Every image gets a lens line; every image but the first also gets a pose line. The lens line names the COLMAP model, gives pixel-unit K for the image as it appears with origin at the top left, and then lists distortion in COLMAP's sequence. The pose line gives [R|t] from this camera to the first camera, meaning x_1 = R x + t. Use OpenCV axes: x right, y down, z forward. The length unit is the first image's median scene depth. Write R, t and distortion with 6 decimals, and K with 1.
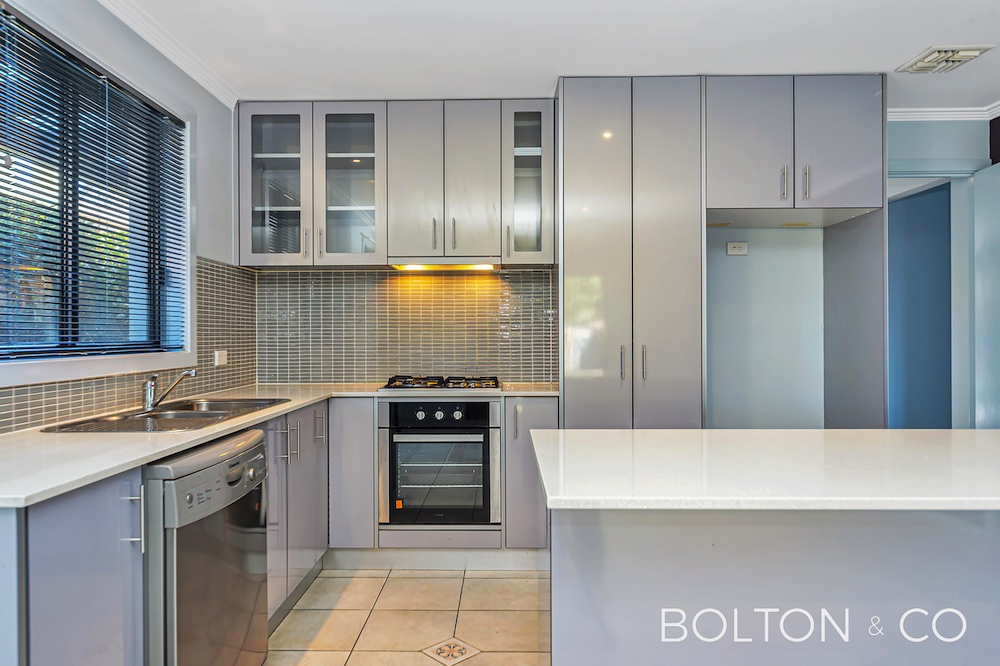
lens RADIAL K [[635.4, 0, 498.0], [0, 635.4, 334.8], [0, 0, 1]] dist [-0.002634, -0.000138]
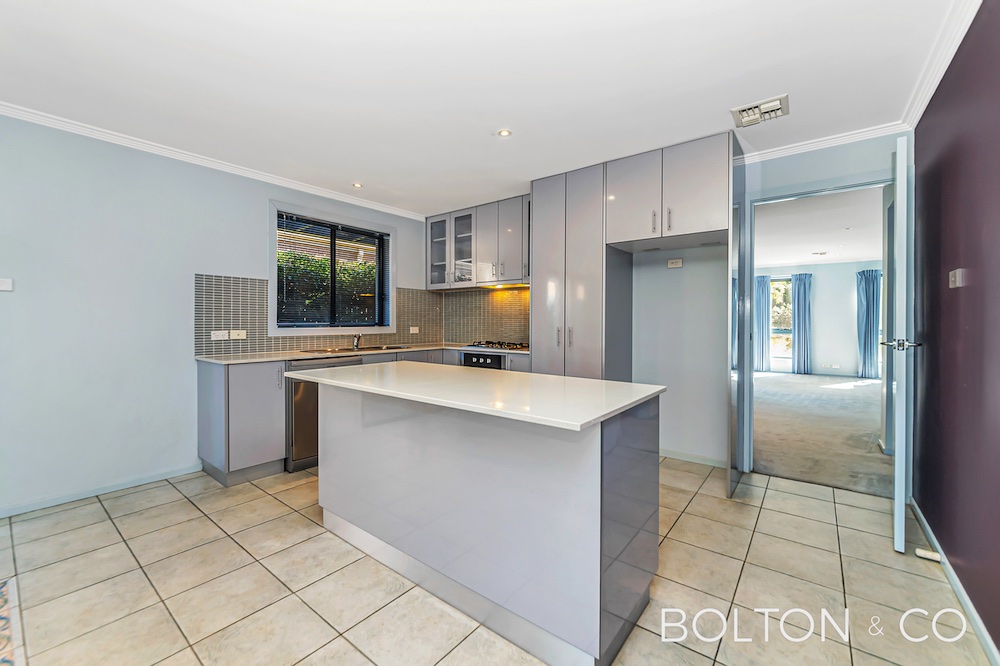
lens RADIAL K [[399.7, 0, 493.7], [0, 399.7, 327.3], [0, 0, 1]] dist [0.003550, 0.000300]
pose [[0.790499, 0.015572, -0.612266, 0.663011], [-0.006333, 0.999831, 0.017251, -0.001254], [0.612431, -0.009759, 0.790464, 0.012664]]
